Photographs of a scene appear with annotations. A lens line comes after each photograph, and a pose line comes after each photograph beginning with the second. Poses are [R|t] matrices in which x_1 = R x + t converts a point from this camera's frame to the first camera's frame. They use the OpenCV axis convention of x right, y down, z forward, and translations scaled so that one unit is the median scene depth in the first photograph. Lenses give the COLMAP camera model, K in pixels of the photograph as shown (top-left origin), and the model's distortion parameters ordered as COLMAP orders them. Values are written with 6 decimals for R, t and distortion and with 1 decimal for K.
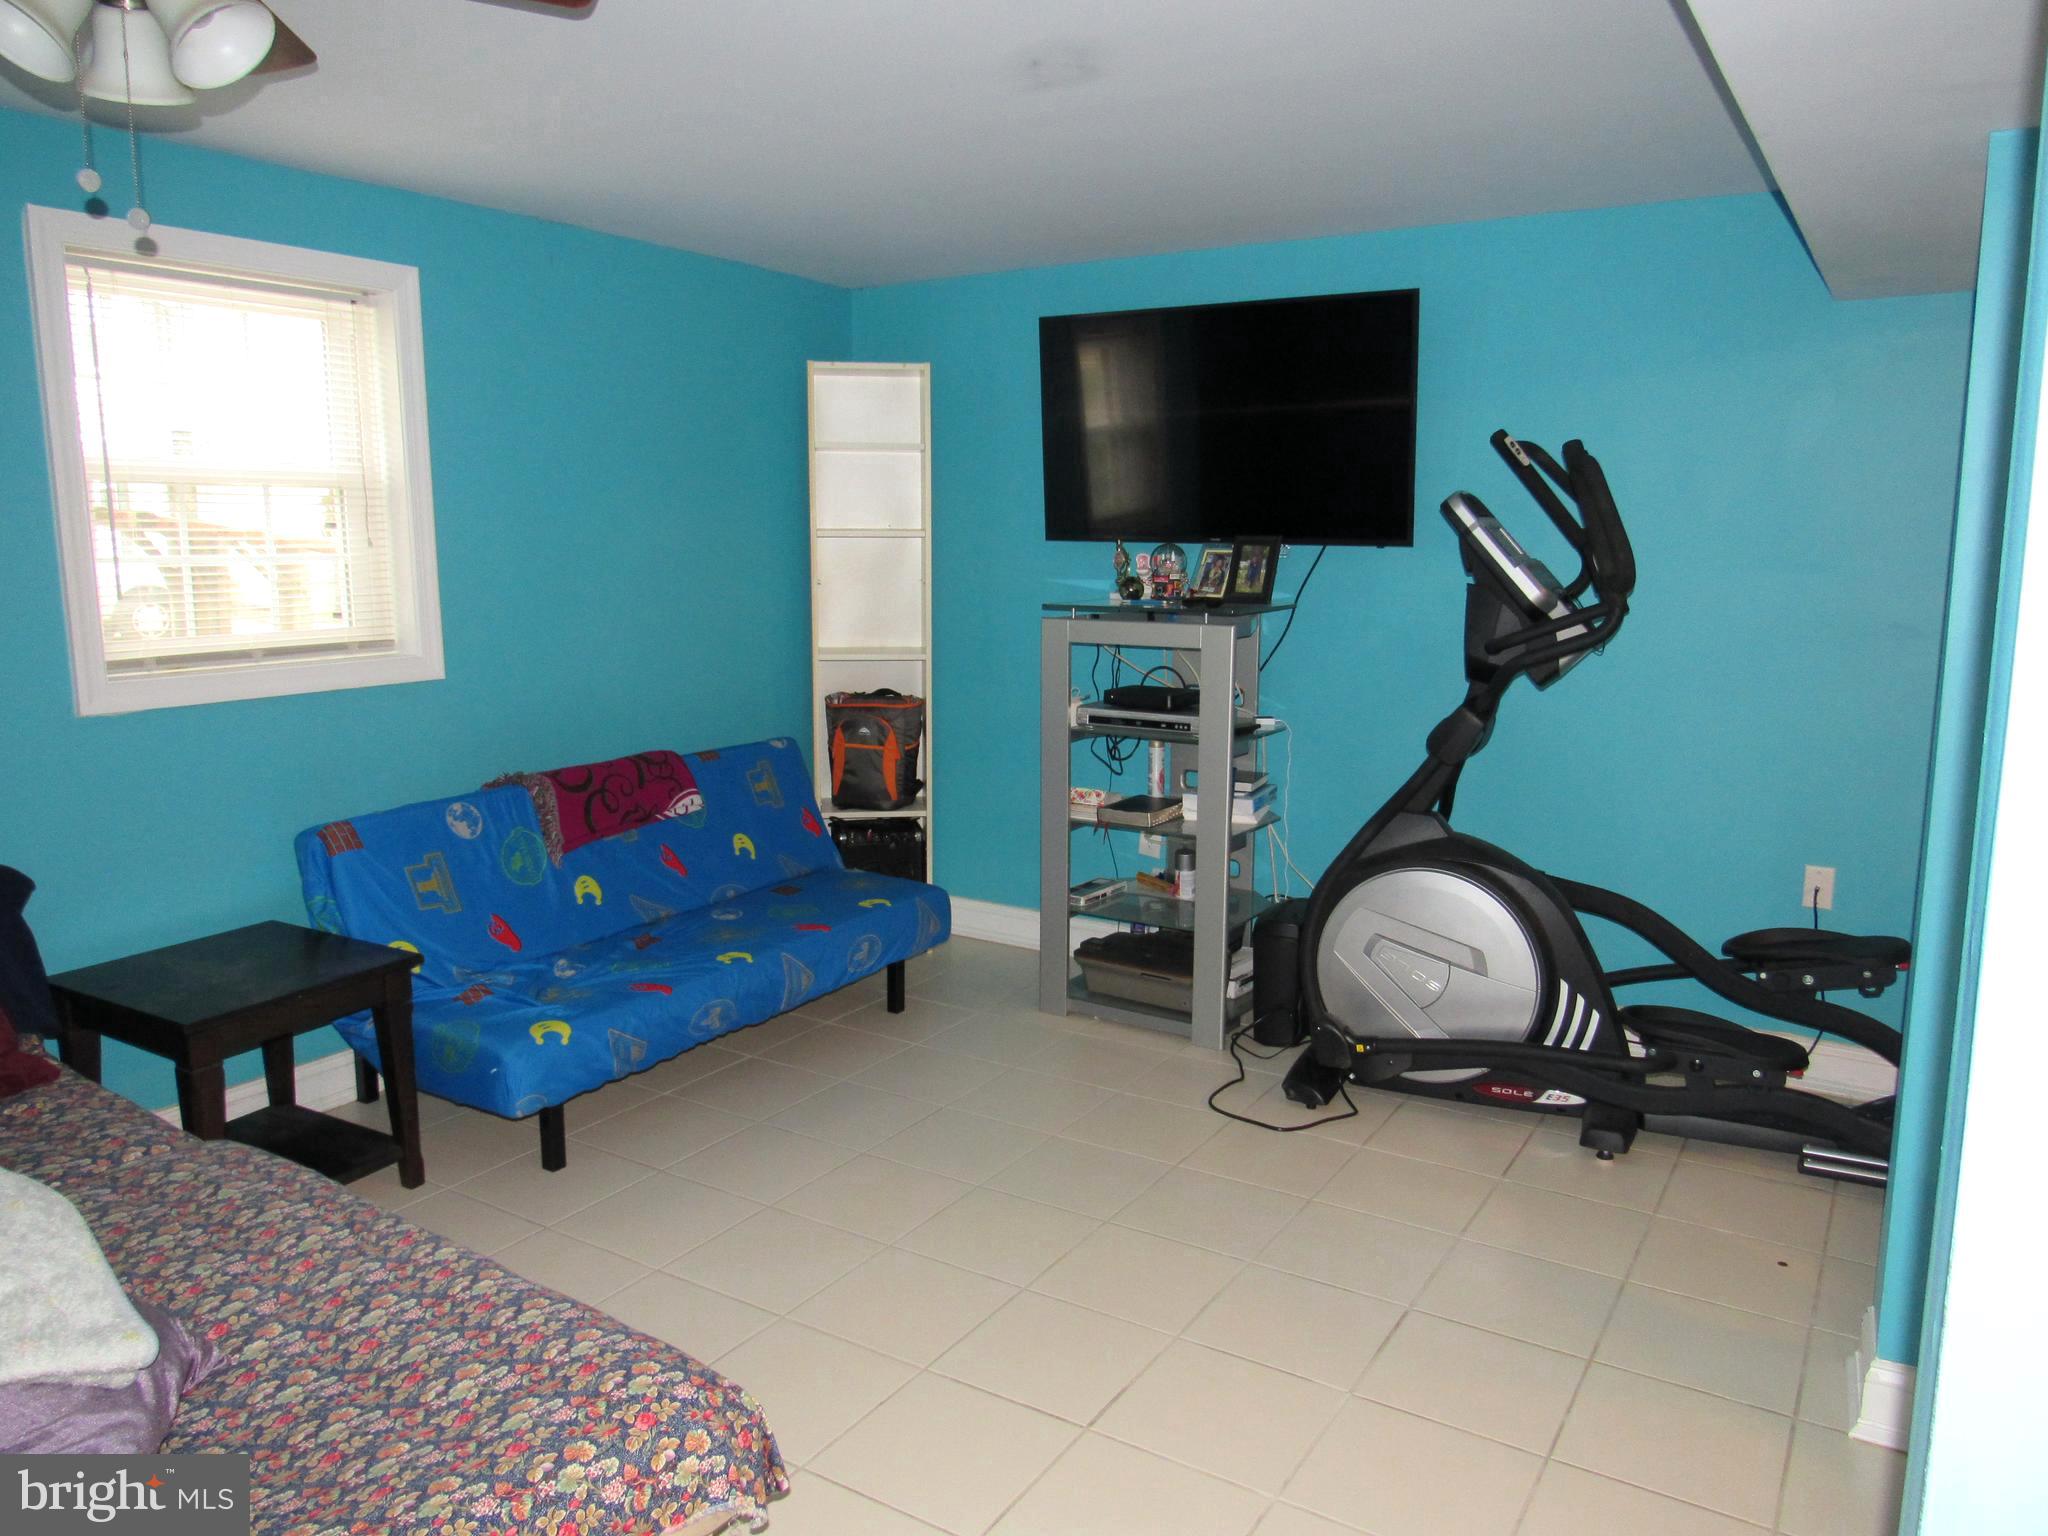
lens RADIAL K [[1457.6, 0, 1024.0], [0, 1457.6, 765.0], [0, 0, 1]] dist [-0.029528, 0.007627]
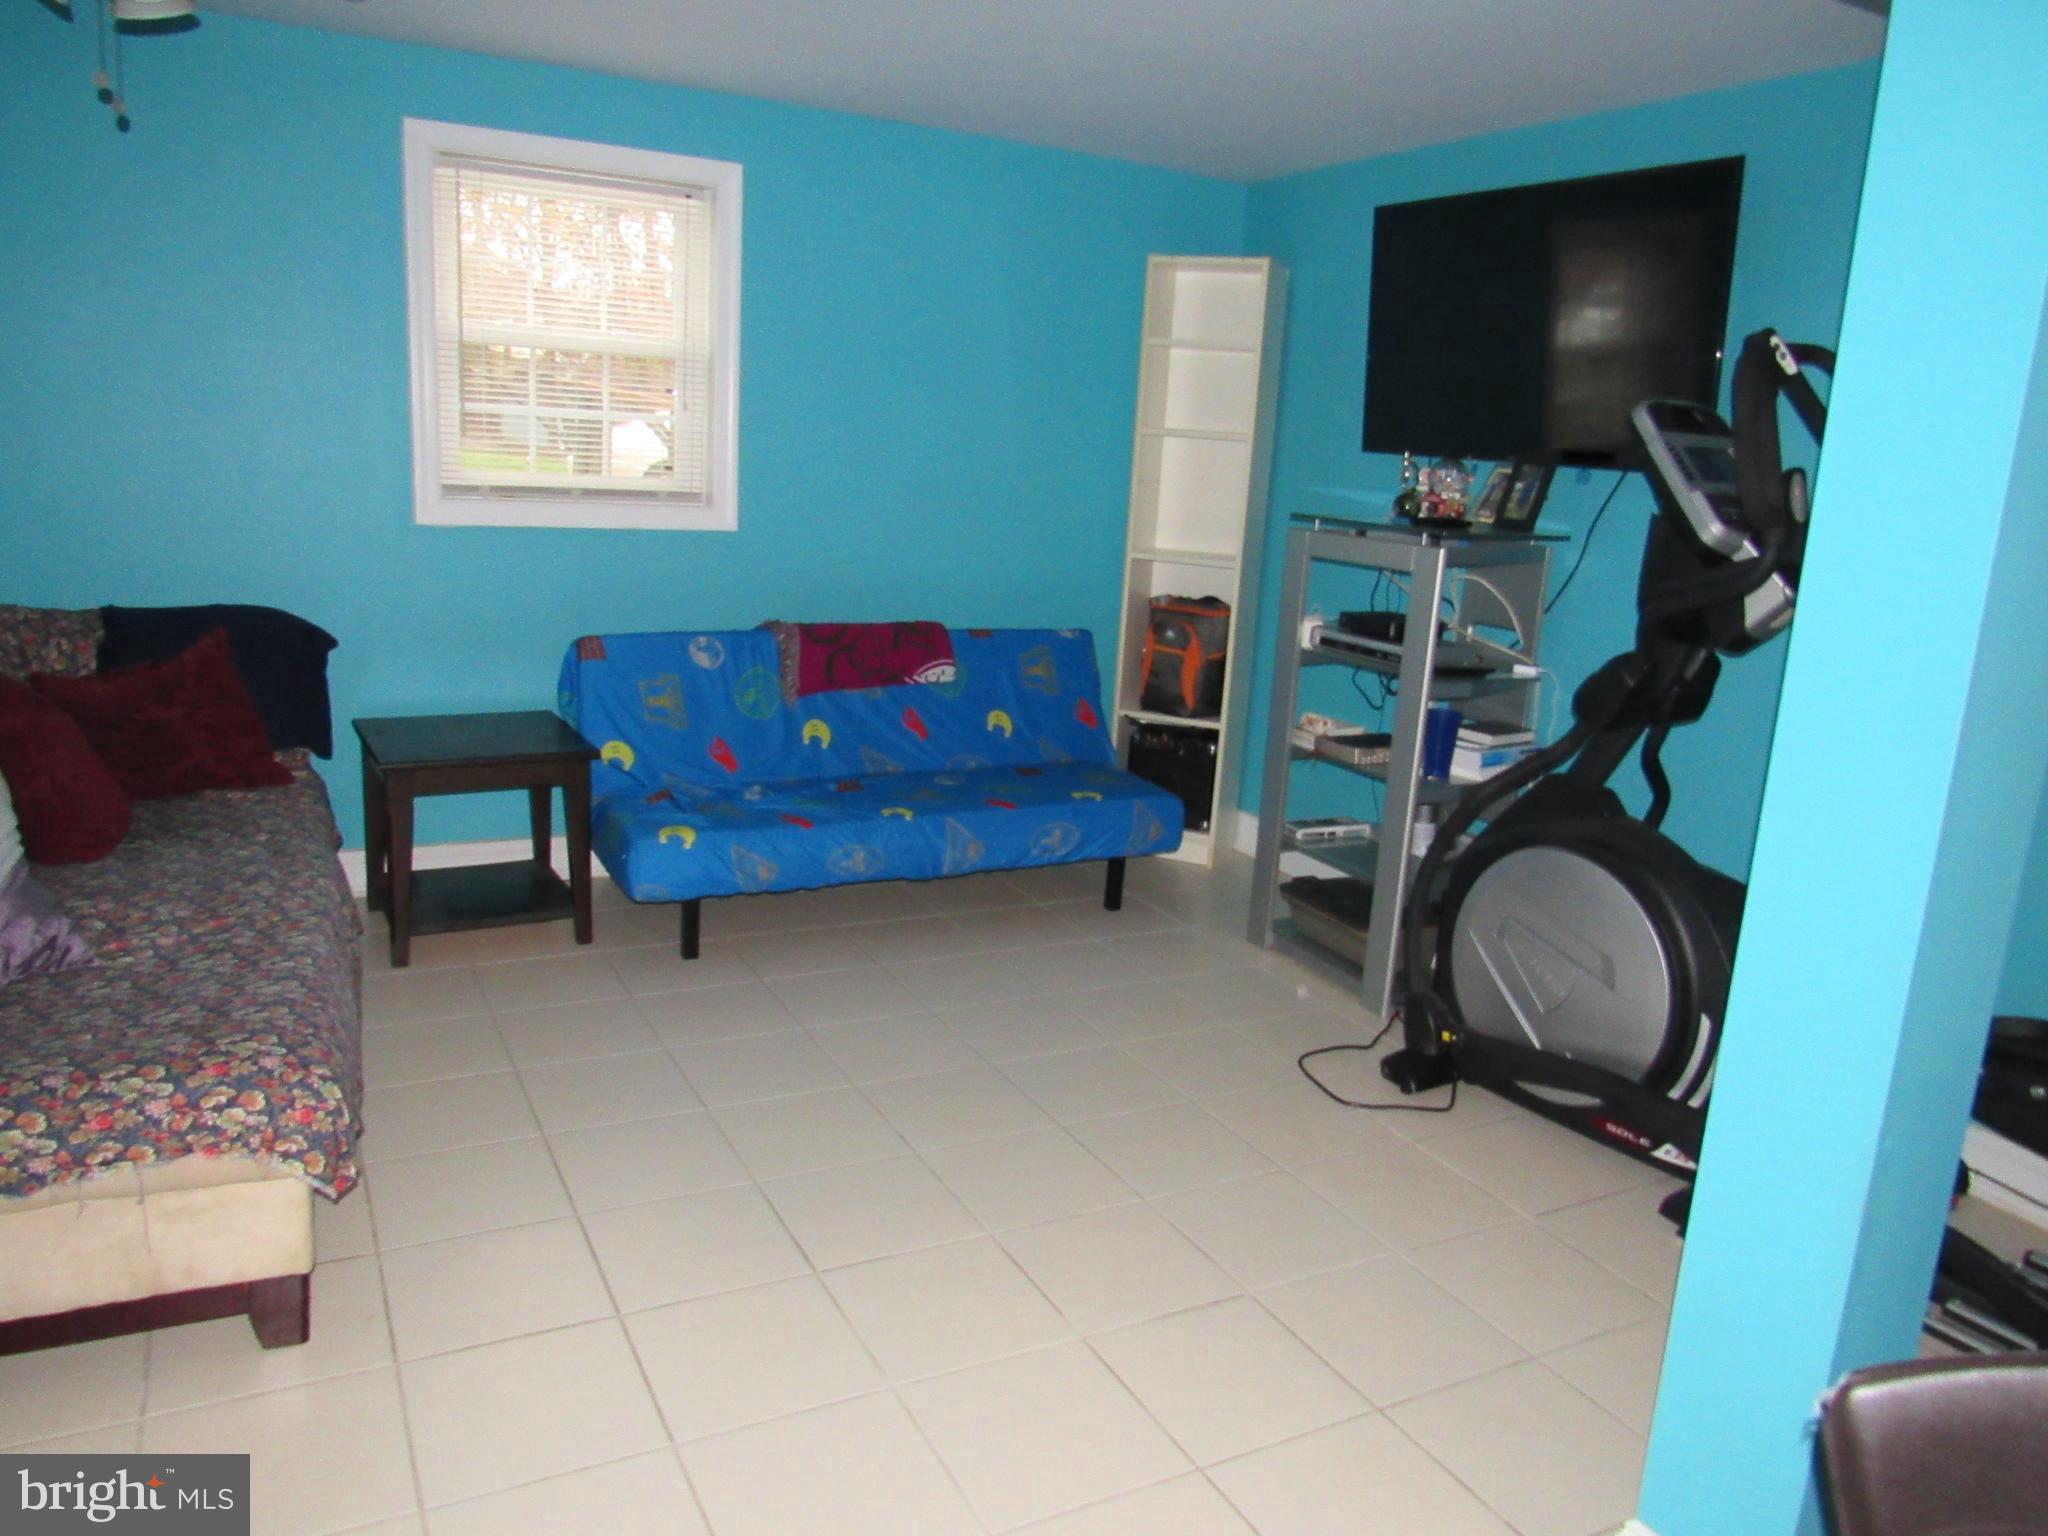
lens RADIAL K [[1457.6, 0, 1023.5], [0, 1457.6, 768.0], [0, 0, 1]] dist [-0.029528, 0.007627]
pose [[0.865085, 0.161733, -0.474836, 0.344948], [-0.139573, 0.986824, 0.081838, -0.000821], [0.481816, -0.004522, 0.876261, 0.095600]]
